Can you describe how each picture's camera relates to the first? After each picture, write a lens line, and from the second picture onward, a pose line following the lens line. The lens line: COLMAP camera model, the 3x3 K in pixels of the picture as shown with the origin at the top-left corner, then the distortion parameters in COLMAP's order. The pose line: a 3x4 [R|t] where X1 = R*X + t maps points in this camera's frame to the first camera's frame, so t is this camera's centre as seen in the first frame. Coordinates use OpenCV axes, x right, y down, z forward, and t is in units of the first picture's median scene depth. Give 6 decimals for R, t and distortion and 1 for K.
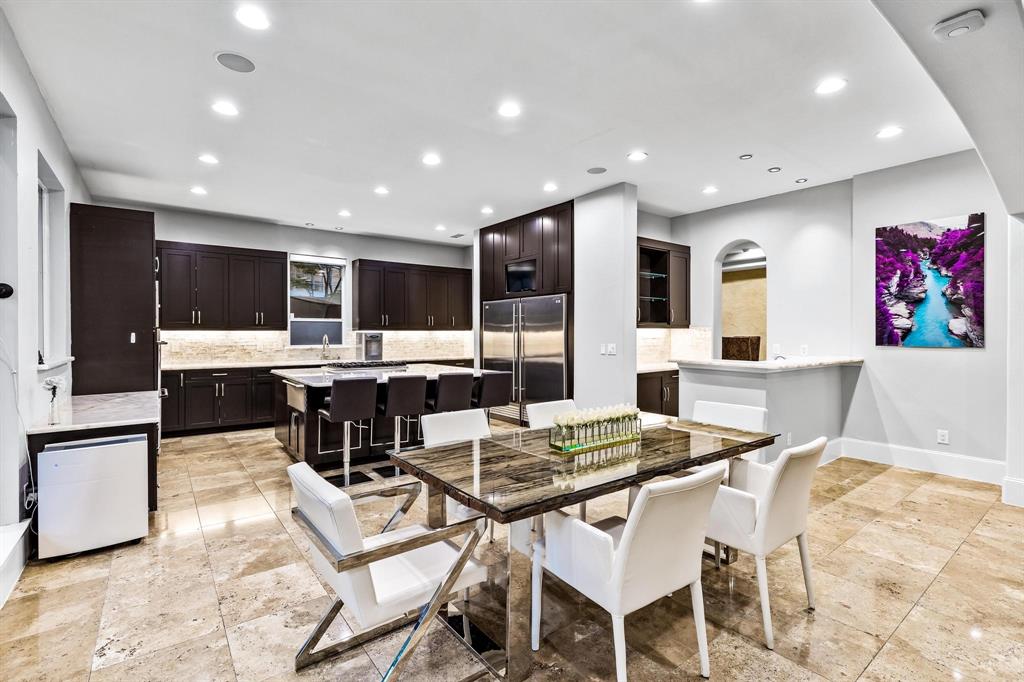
lens RADIAL K [[466.2, 0, 491.4], [0, 466.2, 337.5], [0, 0, 1]] dist [-0.002877, -0.000052]
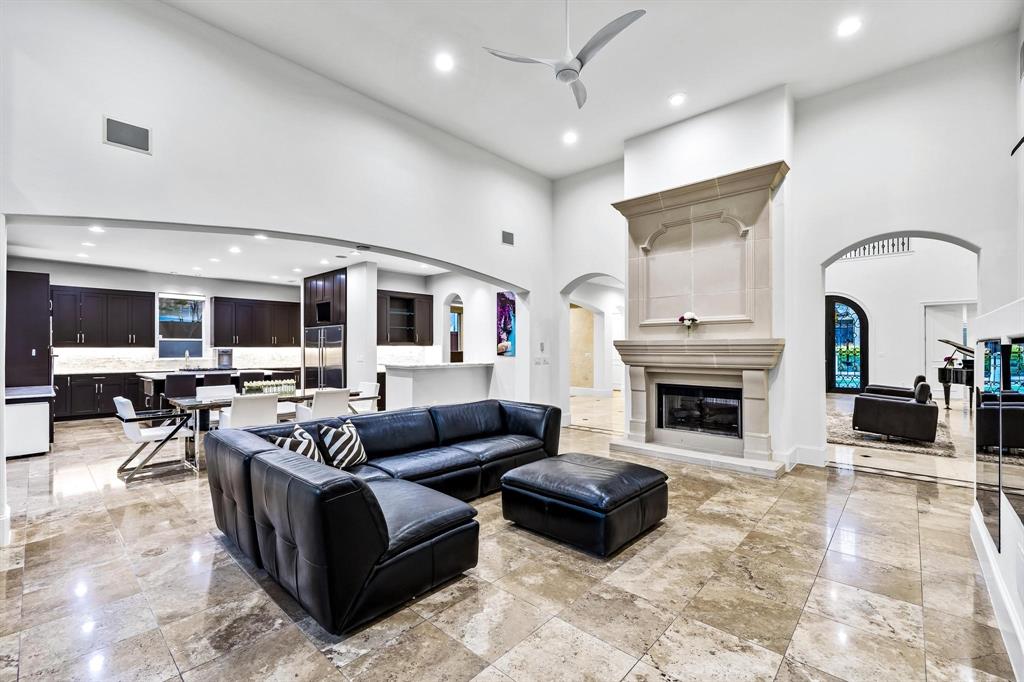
lens RADIAL K [[441.5, 0, 491.5], [0, 441.5, 346.8], [0, 0, 1]] dist [-0.001665, -0.000266]
pose [[0.984151, -0.000671, 0.177333, 0.400641], [0.003014, 0.999912, -0.012941, 0.004868], [-0.177309, 0.013270, 0.984066, -0.605355]]
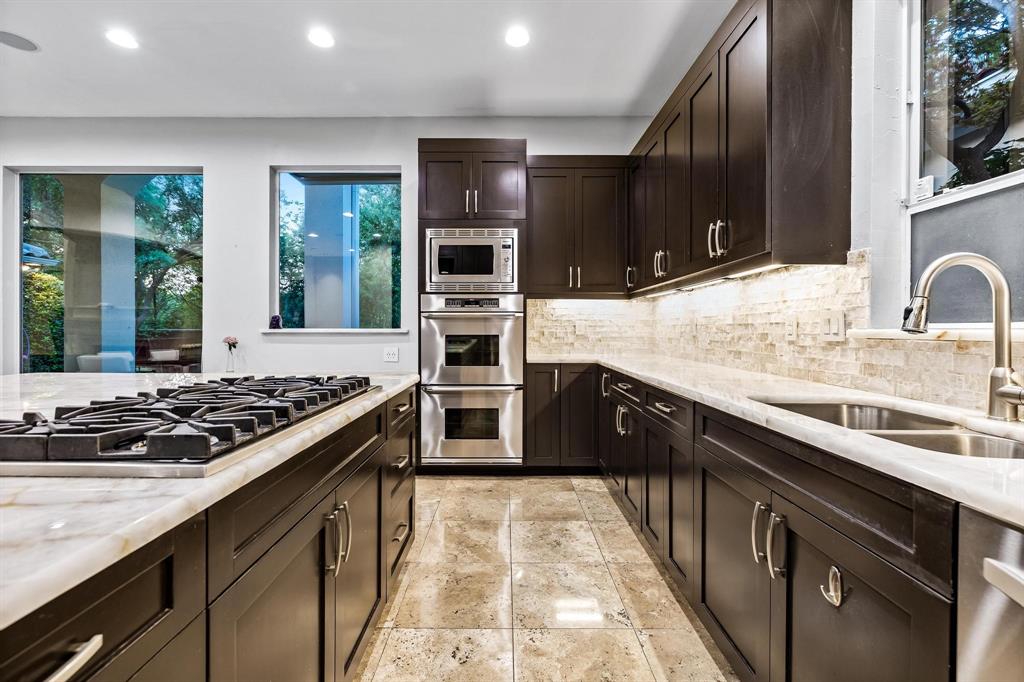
lens RADIAL K [[433.9, 0, 514.1], [0, 433.9, 331.7], [0, 0, 1]] dist [0.000205, 0.000104]
pose [[-0.571814, 0.004205, -0.820372, -0.194562], [-0.007037, 0.999925, 0.010030, 0.025552], [0.820353, 0.011508, -0.571742, 1.231948]]
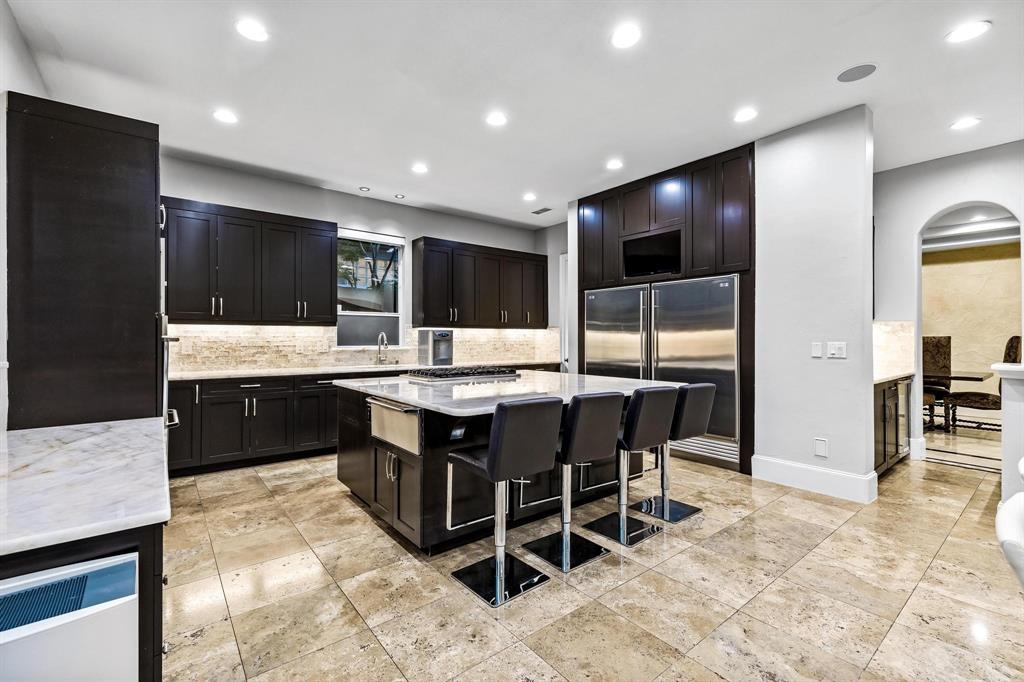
lens RADIAL K [[442.5, 0, 495.8], [0, 442.5, 338.3], [0, 0, 1]] dist [0.001302, 0.000007]
pose [[0.999613, 0.000834, 0.027789, -0.240982], [-0.000581, 0.999958, -0.009102, 0.013554], [-0.027796, 0.009082, 0.999572, 0.330377]]
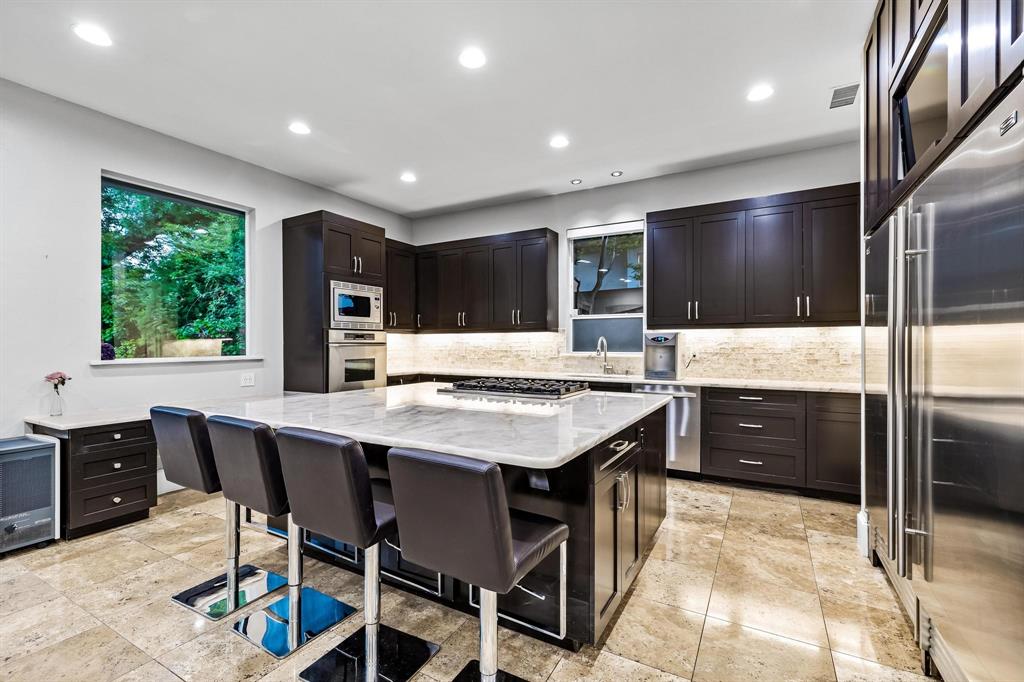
lens RADIAL K [[443.7, 0, 512.0], [0, 443.7, 341.0], [0, 0, 1]] dist [0.001233, 0.000890]
pose [[0.414497, -0.005218, -0.910036, 0.228731], [-0.004807, 0.999957, -0.007923, 0.007527], [0.910038, 0.007658, 0.414454, 0.786263]]
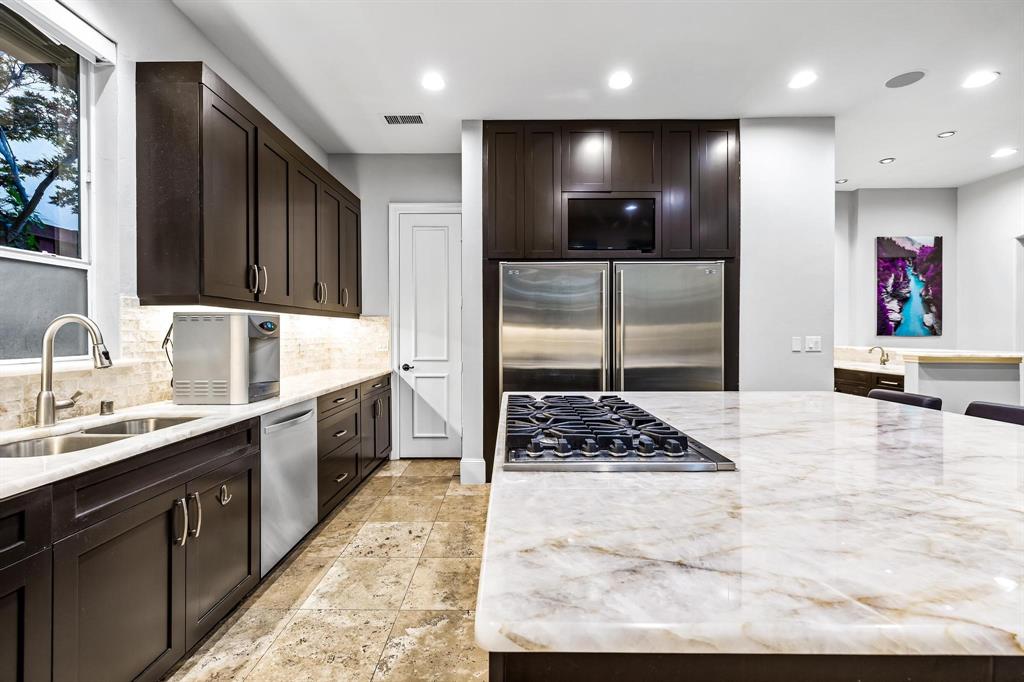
lens RADIAL K [[437.2, 0, 507.5], [0, 437.2, 334.2], [0, 0, 1]] dist [0.000173, 0.000233]
pose [[0.592545, -0.001767, 0.805535, -0.518647], [0.008132, 0.999960, -0.003788, 0.008809], [-0.805496, 0.008796, 0.592536, 0.899276]]
